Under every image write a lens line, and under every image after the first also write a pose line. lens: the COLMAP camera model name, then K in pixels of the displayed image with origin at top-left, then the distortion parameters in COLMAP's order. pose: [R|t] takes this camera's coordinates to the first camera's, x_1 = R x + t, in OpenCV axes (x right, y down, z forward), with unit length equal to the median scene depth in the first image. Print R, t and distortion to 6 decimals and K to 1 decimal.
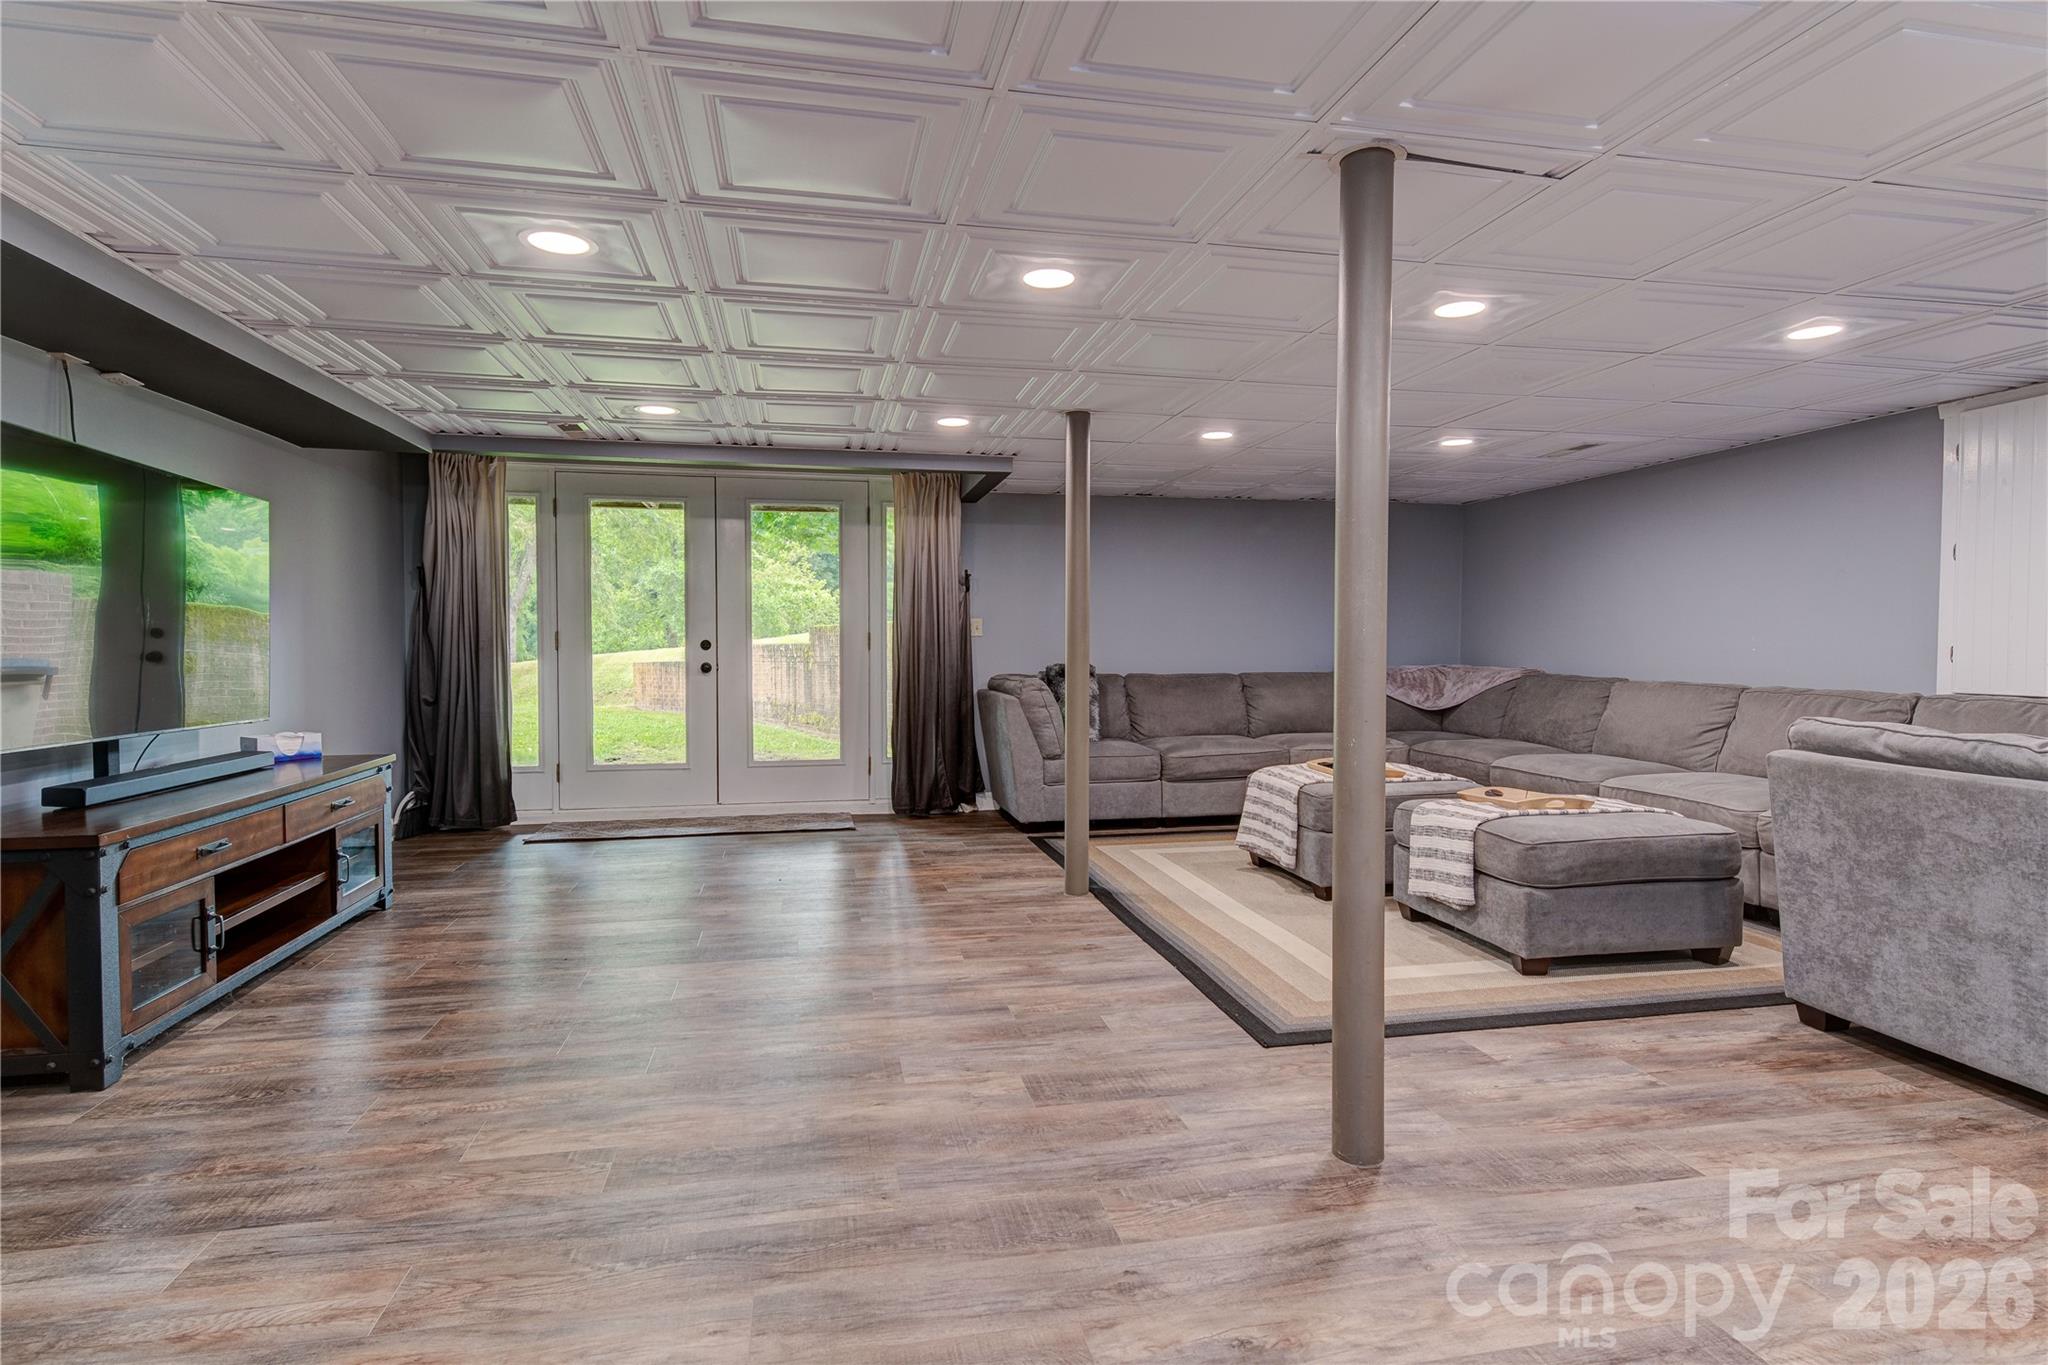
lens RADIAL K [[1017.6, 0, 1024.0], [0, 1017.6, 682.5], [0, 0, 1]] dist [-0.042866, 0.000236]
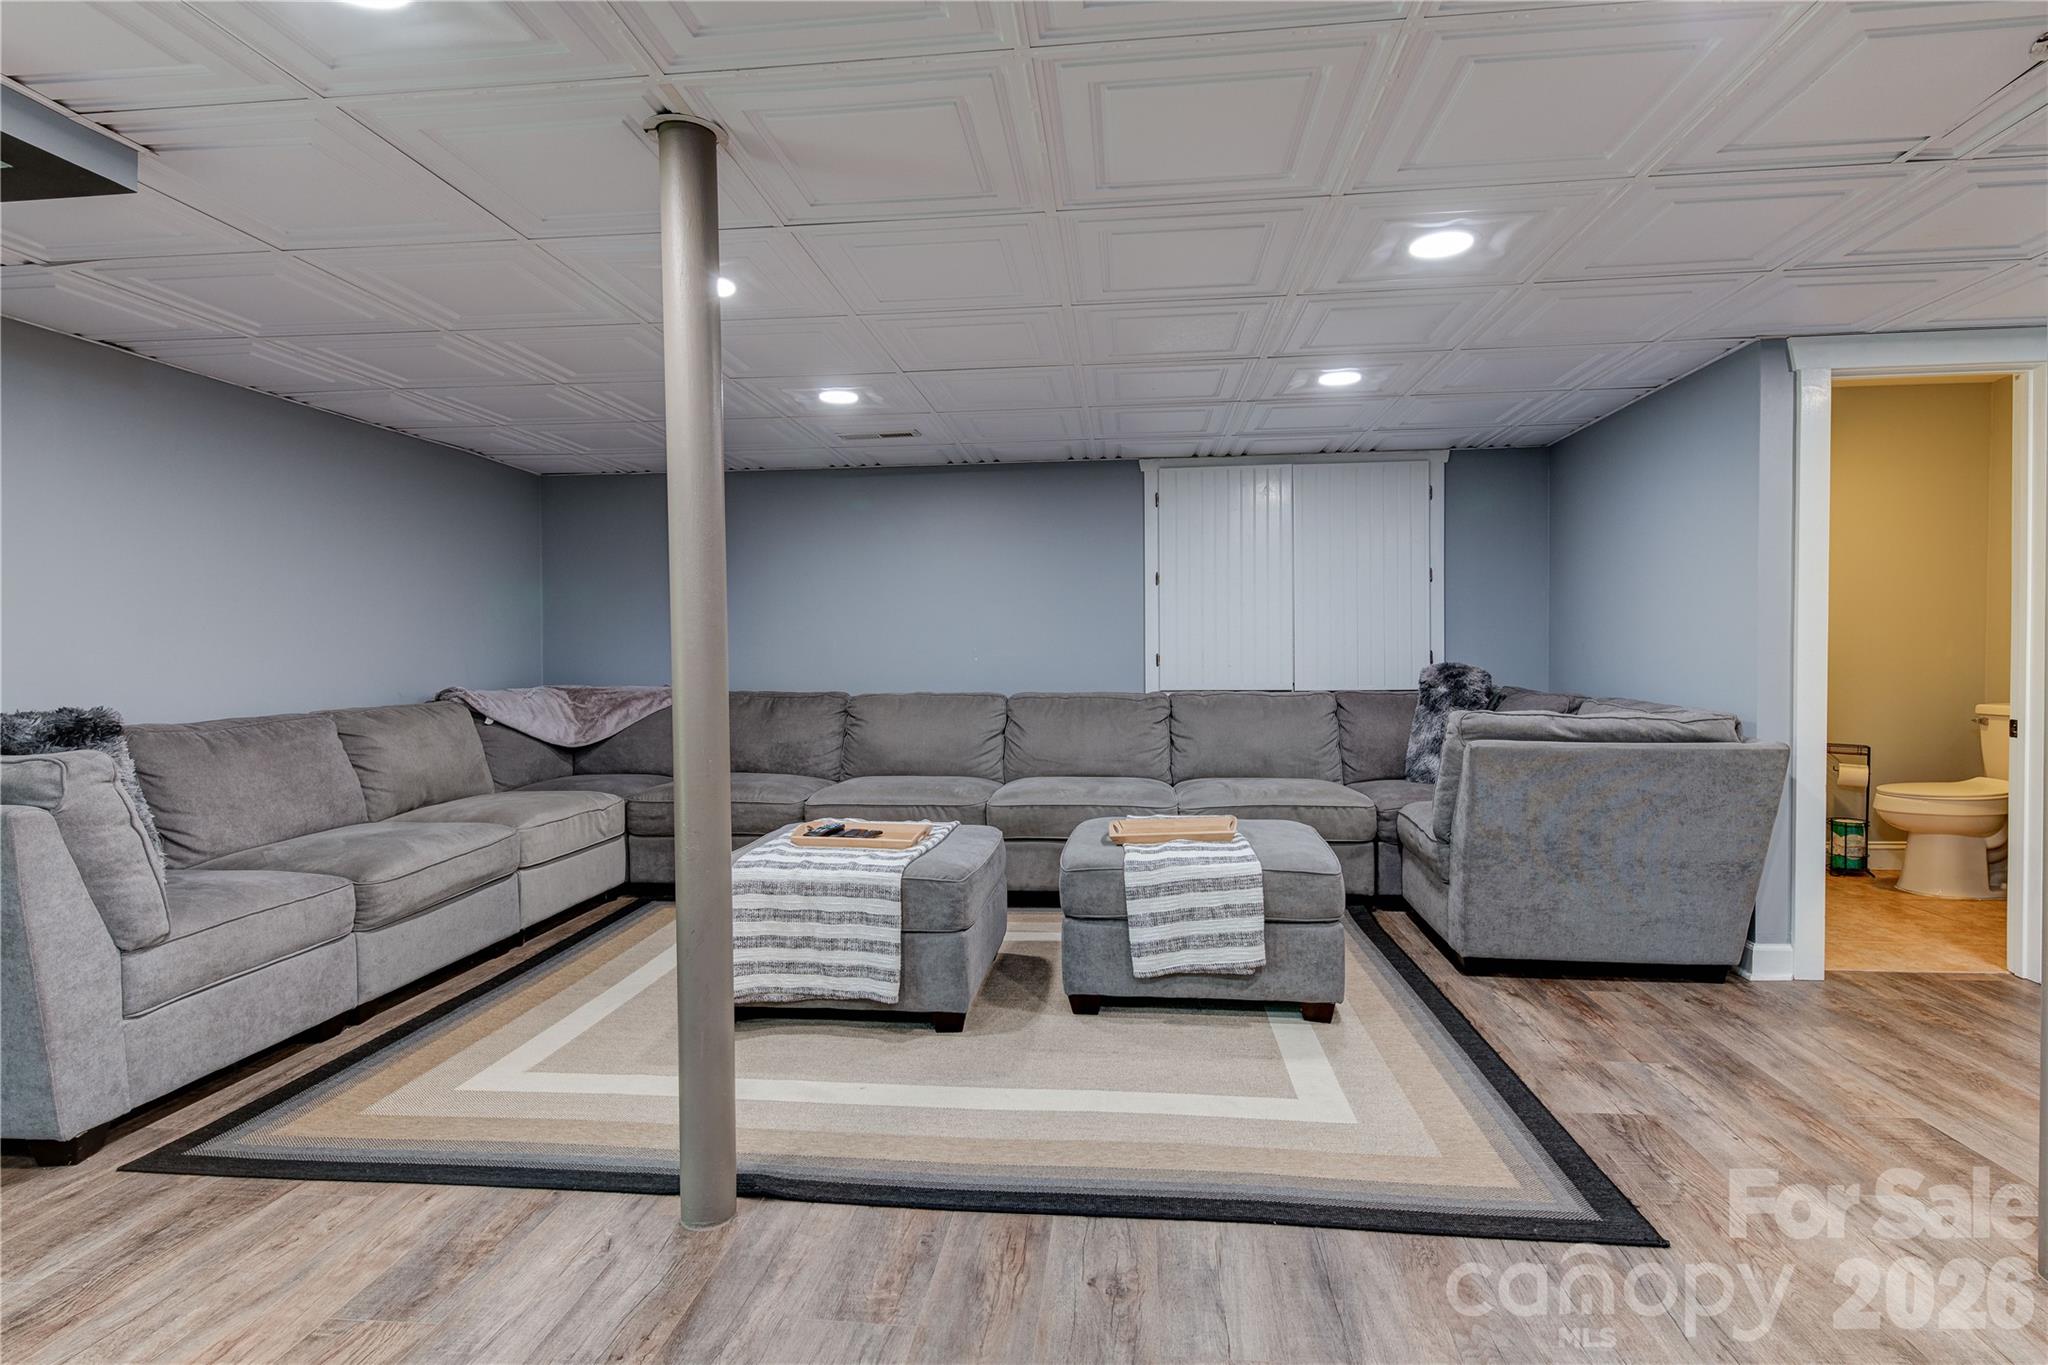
lens RADIAL K [[1012.1, 0, 1017.1], [0, 1012.1, 677.7], [0, 0, 1]] dist [0.004216, -0.000494]
pose [[0.308057, -0.024029, 0.951064, -0.392515], [0.045514, 0.998909, 0.010495, -0.031468], [-0.950279, 0.040053, 0.308814, 0.892572]]
